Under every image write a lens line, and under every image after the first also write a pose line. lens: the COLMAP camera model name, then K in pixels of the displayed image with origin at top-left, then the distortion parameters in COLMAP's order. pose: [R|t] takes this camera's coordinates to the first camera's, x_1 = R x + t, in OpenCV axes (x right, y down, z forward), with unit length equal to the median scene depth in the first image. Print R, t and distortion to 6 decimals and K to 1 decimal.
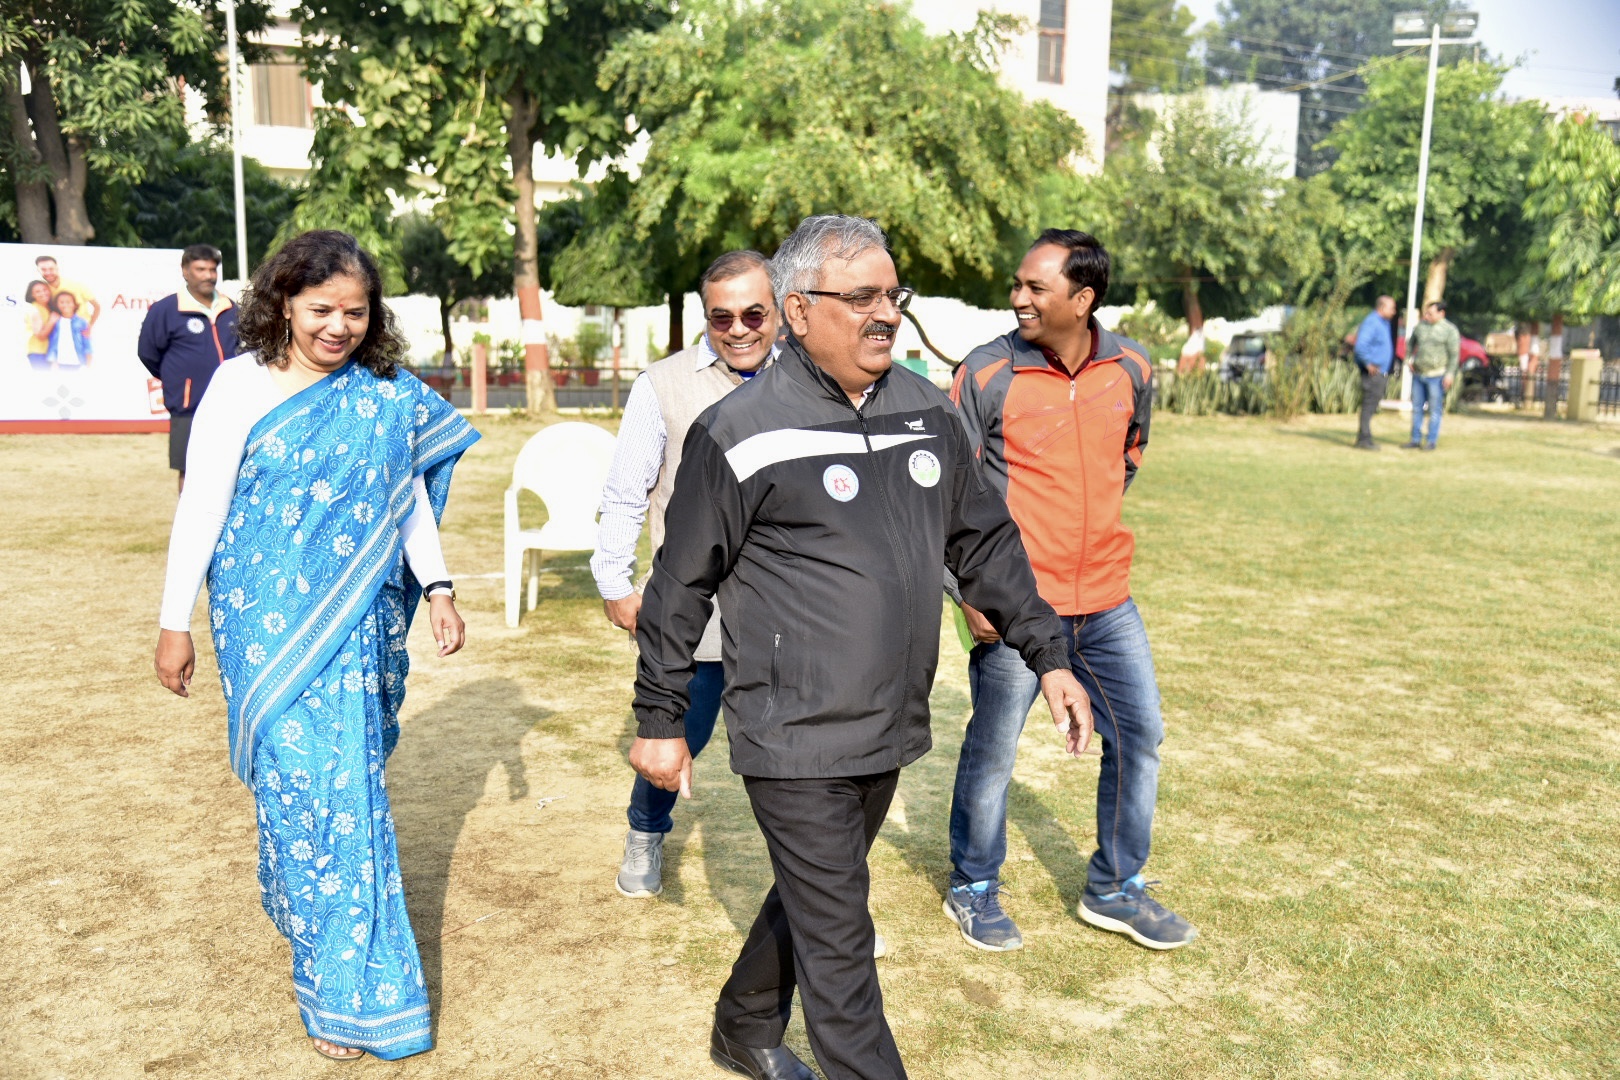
lens RADIAL K [[1641.2, 0, 803.6], [0, 1641.2, 562.8], [0, 0, 1]] dist [0.023428, 0.159404]
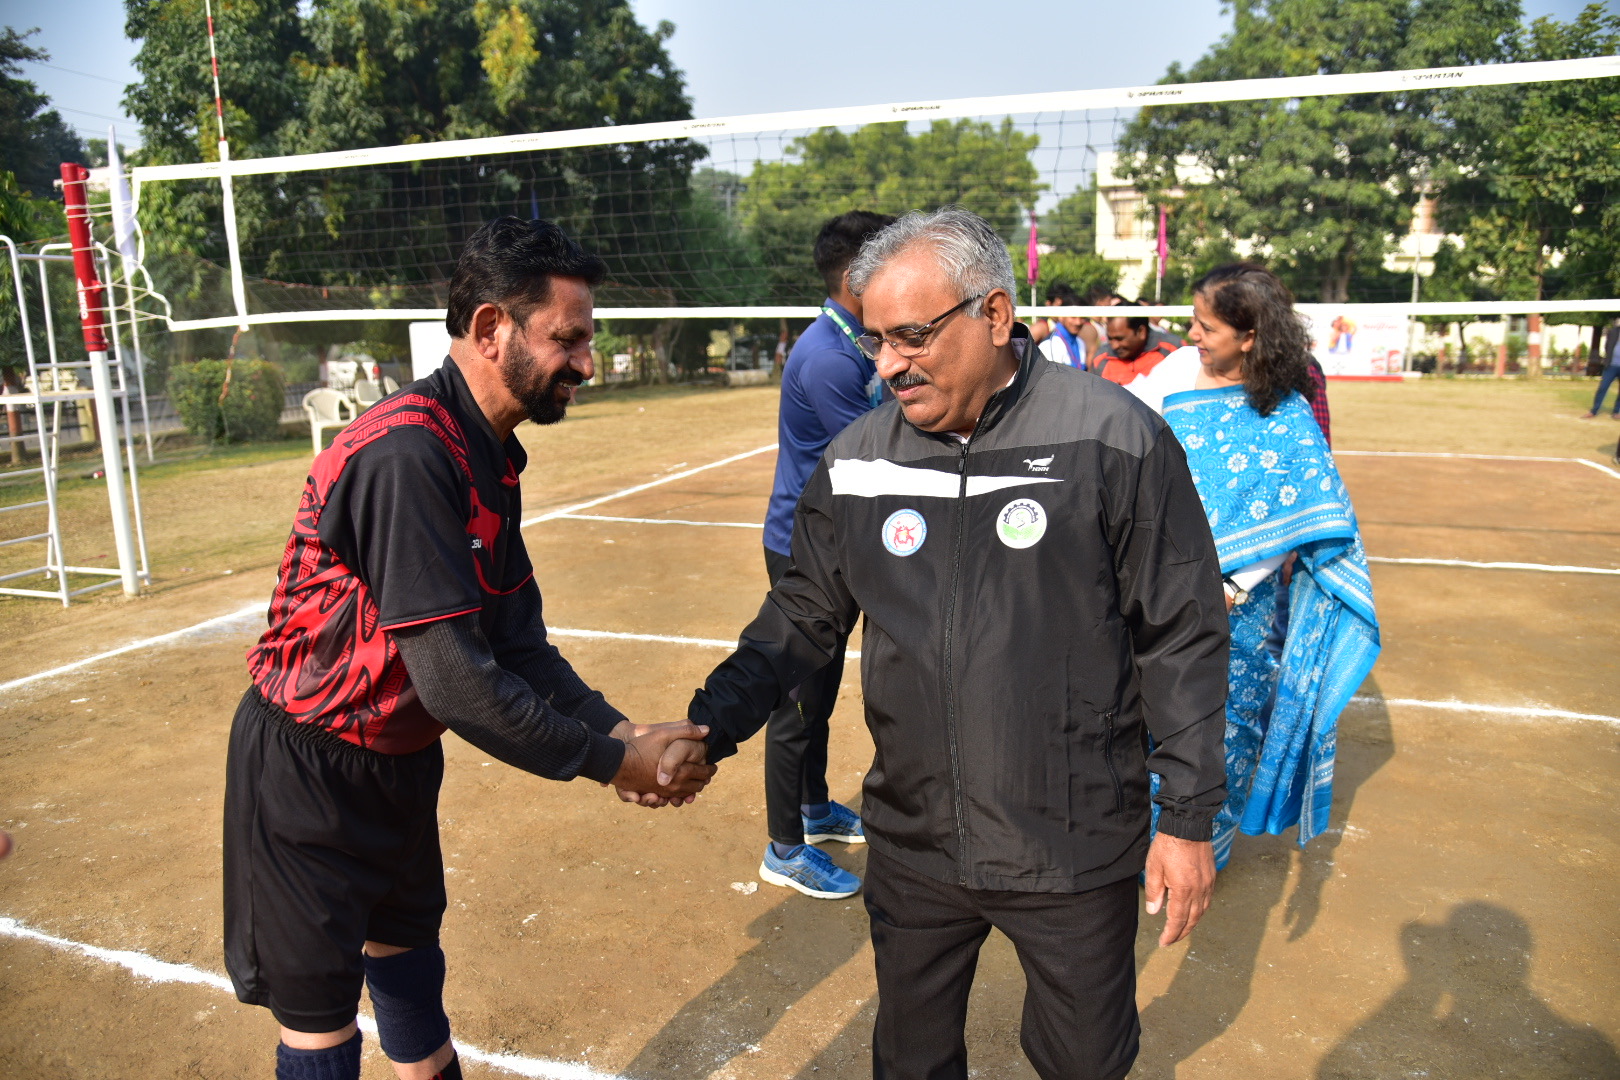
lens RADIAL K [[1094.7, 0, 810.4], [0, 1094.7, 549.0], [0, 0, 1]] dist [-0.118724, 0.063255]
pose [[0.805880, 0.093878, -0.584590, -0.114456], [-0.065725, 0.995432, 0.069249, 0.101648], [0.588420, -0.017384, 0.808368, -0.667591]]
